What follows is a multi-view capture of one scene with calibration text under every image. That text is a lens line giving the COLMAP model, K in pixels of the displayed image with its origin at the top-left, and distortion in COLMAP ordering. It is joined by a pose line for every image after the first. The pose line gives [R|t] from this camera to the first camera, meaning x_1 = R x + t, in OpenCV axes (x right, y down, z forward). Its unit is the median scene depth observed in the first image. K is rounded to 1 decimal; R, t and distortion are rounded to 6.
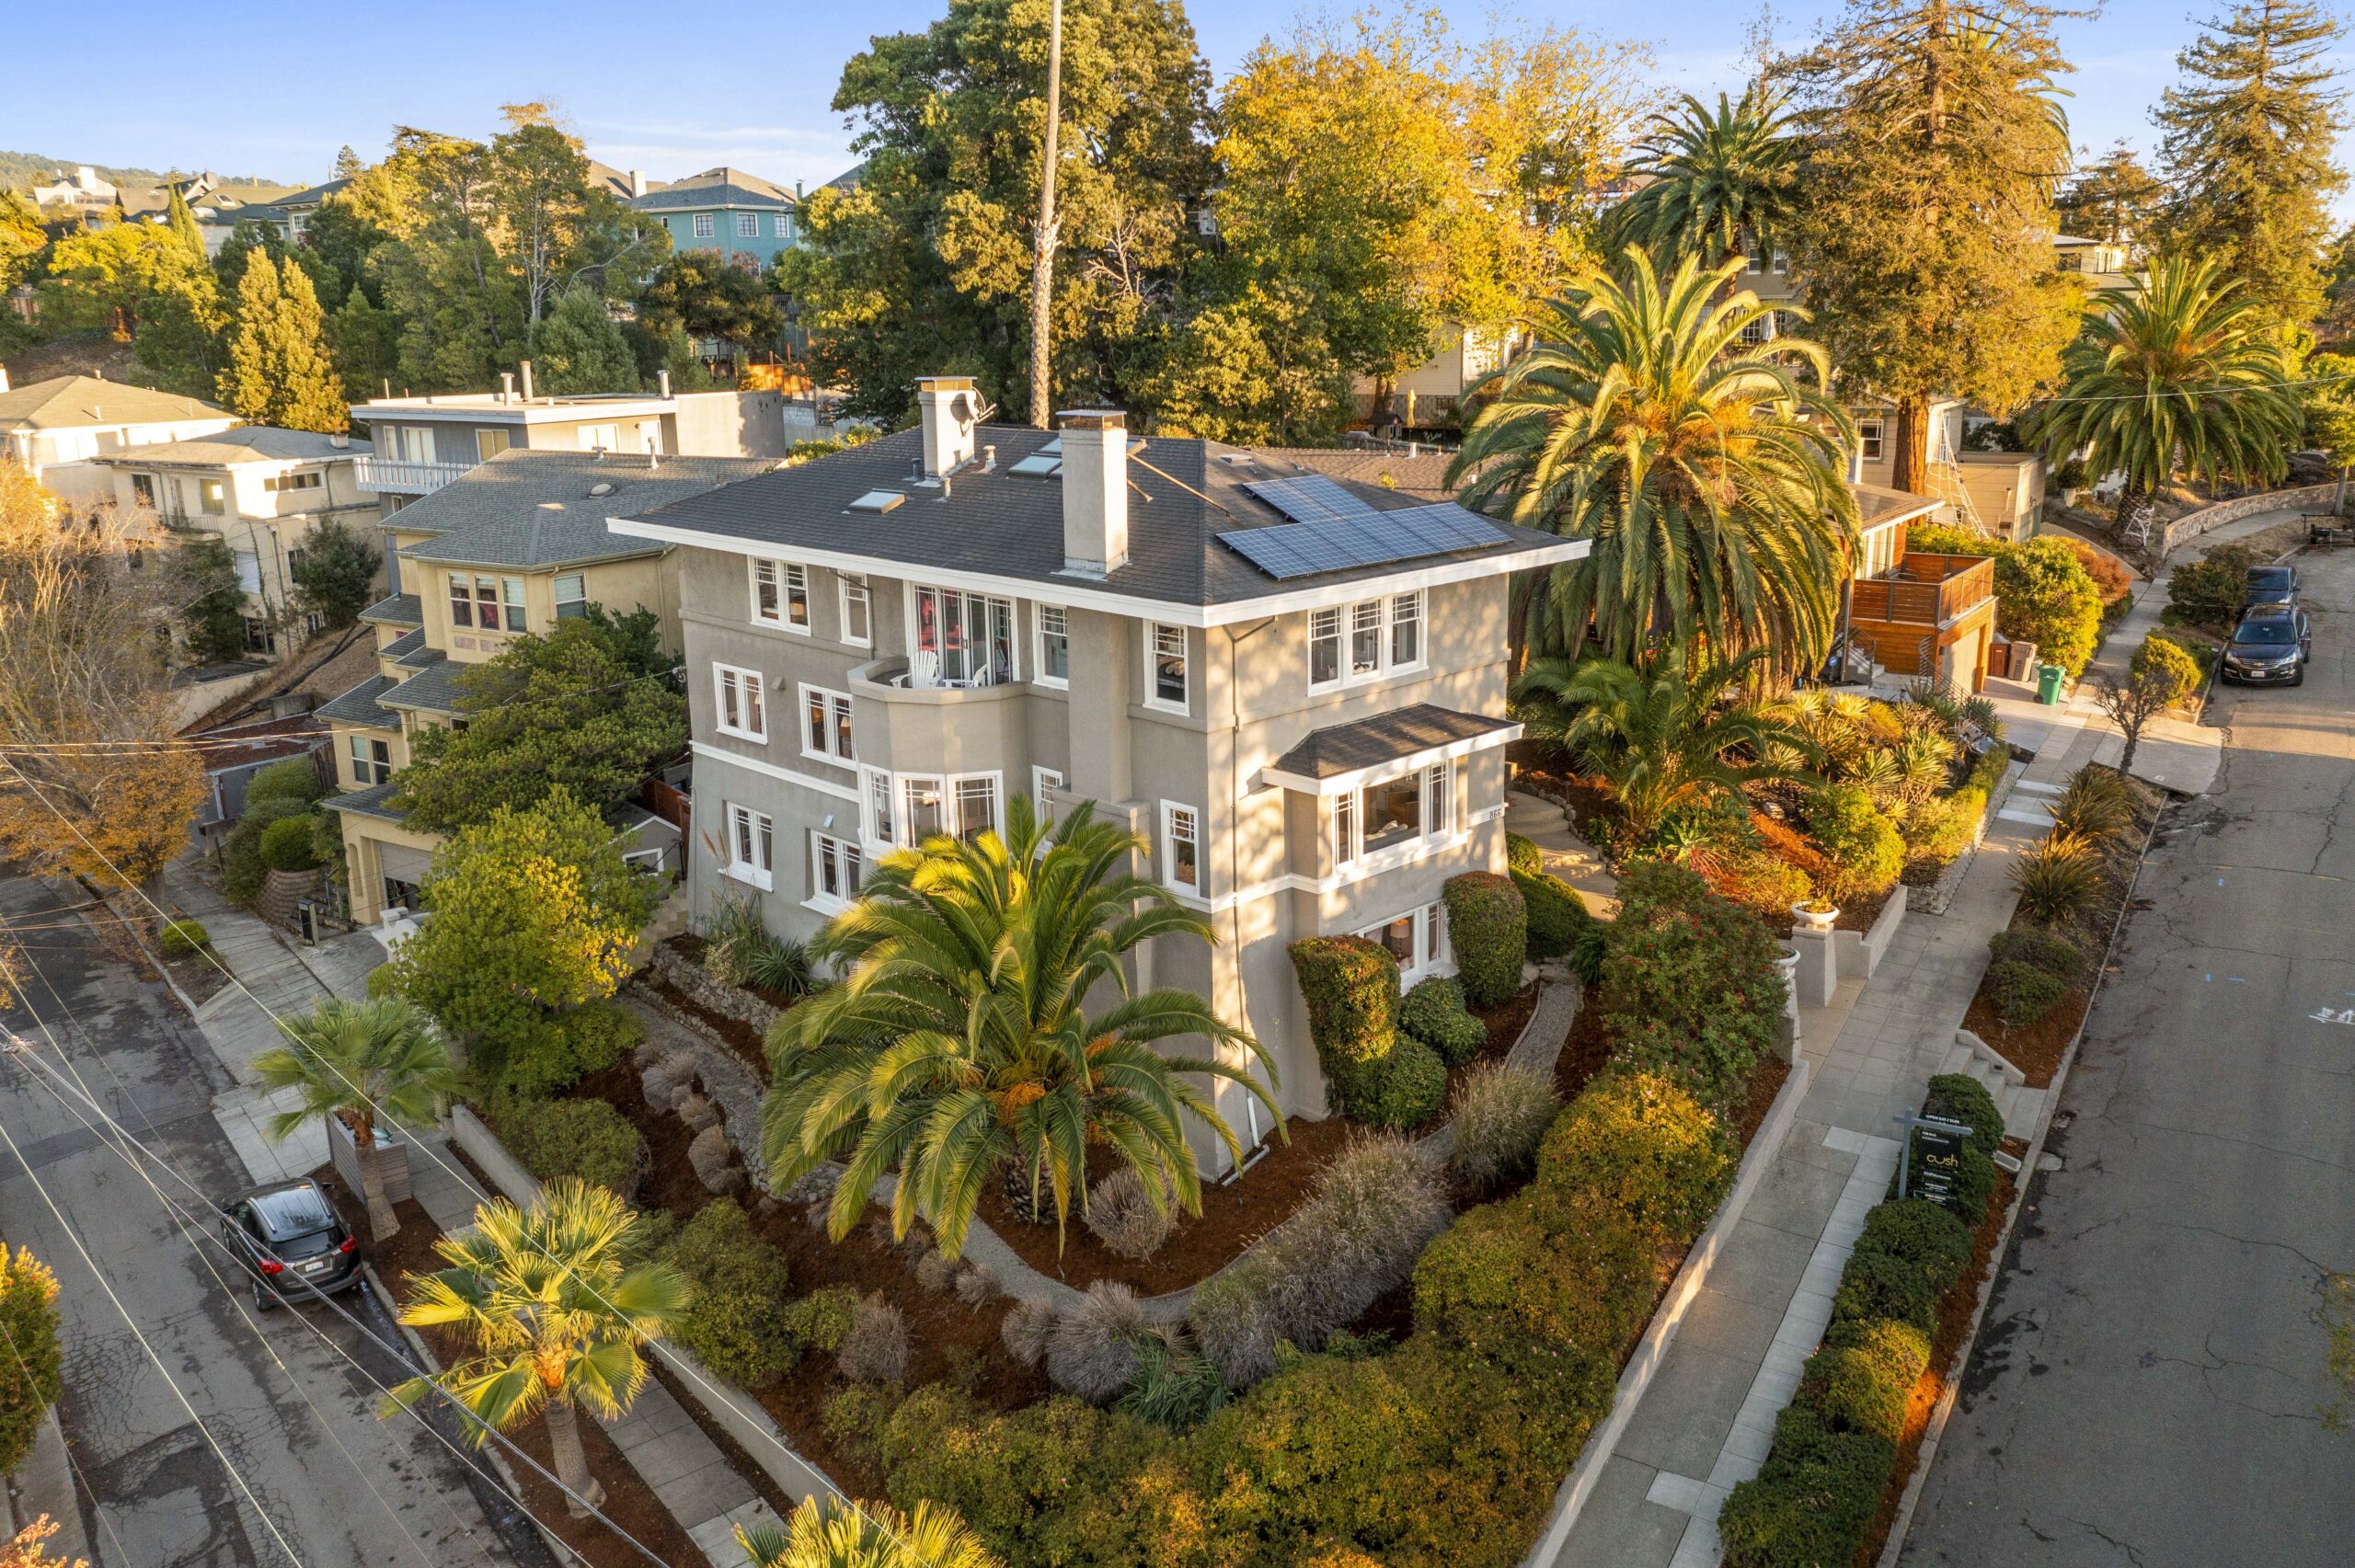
lens RADIAL K [[1869.1, 0, 1191.6], [0, 1869.1, 751.4], [0, 0, 1]] dist [-0.002772, -0.004071]
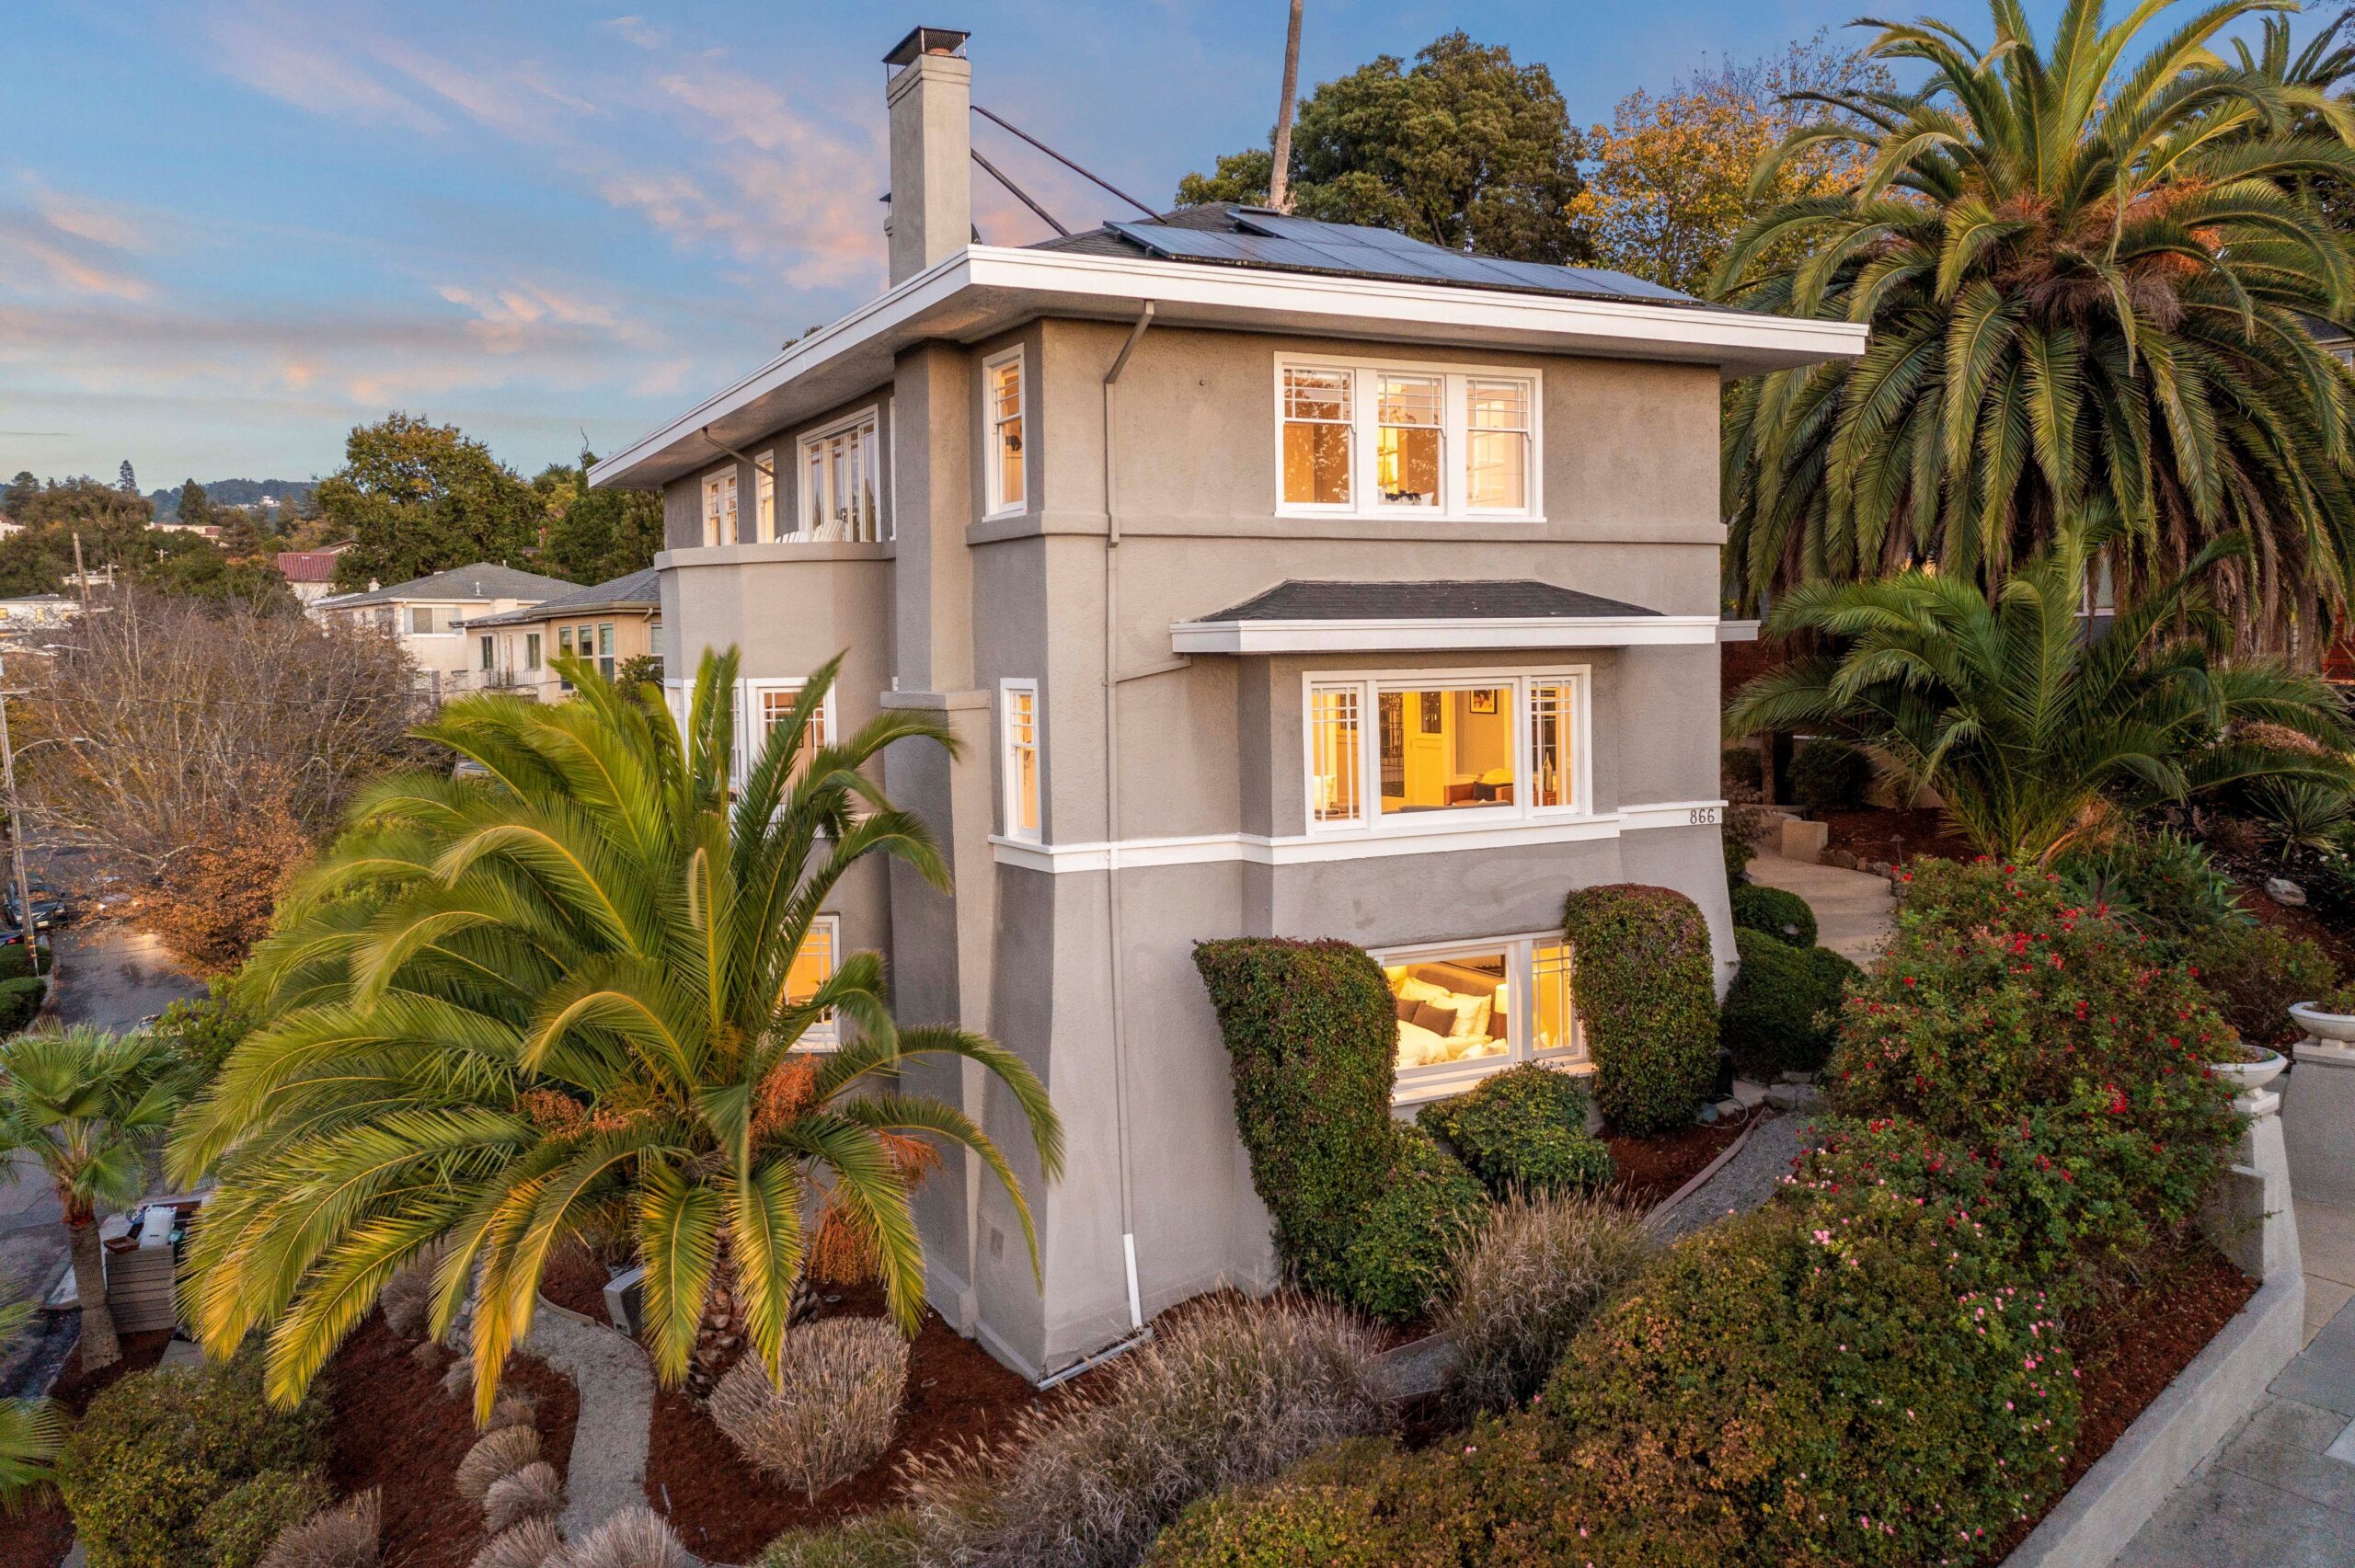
lens RADIAL K [[1869.1, 0, 1191.6], [0, 1869.1, 751.4], [0, 0, 1]] dist [-0.002772, -0.004071]
pose [[0.957443, 0.017124, -0.288115, 0.183218], [-0.069024, 0.982857, -0.170961, 0.126287], [0.280248, 0.183573, 0.942211, 0.427823]]
